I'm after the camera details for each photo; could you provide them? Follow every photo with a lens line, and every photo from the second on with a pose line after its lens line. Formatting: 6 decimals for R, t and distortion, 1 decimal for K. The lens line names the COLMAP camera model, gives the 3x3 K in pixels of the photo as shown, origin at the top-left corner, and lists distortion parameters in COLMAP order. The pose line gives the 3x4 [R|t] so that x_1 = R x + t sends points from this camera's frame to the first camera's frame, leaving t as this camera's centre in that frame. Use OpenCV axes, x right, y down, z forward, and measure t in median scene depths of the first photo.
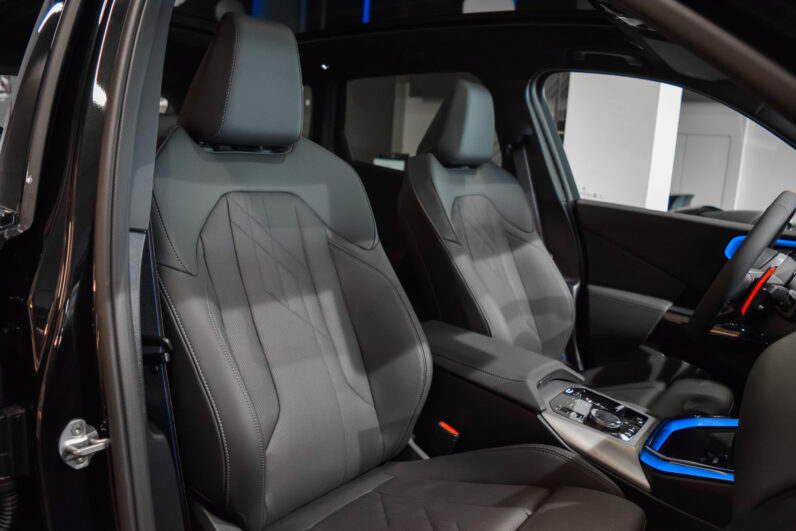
lens RADIAL K [[618.1, 0, 402.9], [0, 618.1, 266.7], [0, 0, 1]] dist [-0.089492, 0.016002]
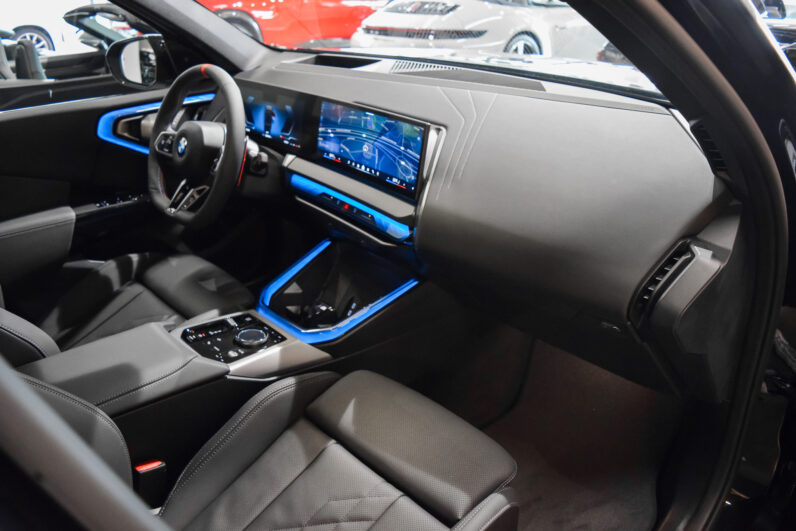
lens RADIAL K [[618.1, 0, 402.8], [0, 618.1, 262.2], [0, 0, 1]] dist [-0.089492, 0.016002]
pose [[0.164345, -0.507478, 0.845846, -0.384453], [0.217896, 0.855000, 0.470634, -0.254568], [-0.962035, 0.106961, 0.251093, 0.419265]]
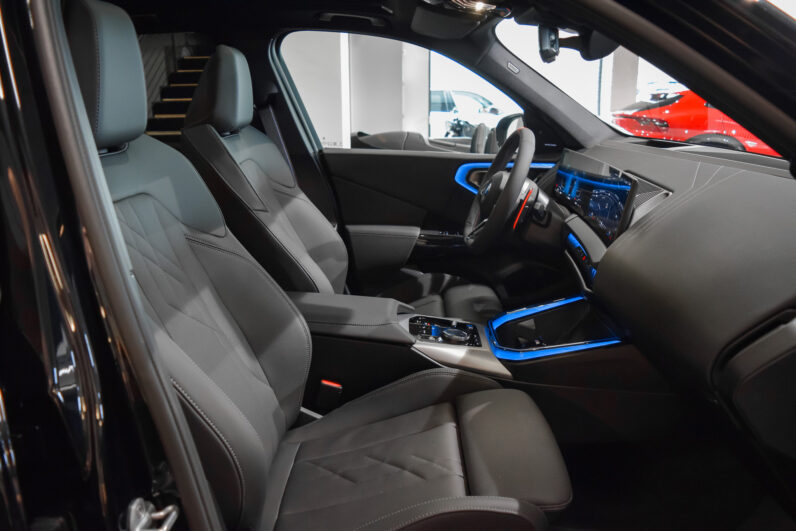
lens RADIAL K [[618.1, 0, 401.6], [0, 618.1, 261.5], [0, 0, 1]] dist [-0.089492, 0.016002]
pose [[0.811267, -0.219394, 0.541952, -0.342541], [0.165427, 0.975184, 0.147142, -0.081105], [-0.560785, -0.029718, 0.827428, 0.037992]]
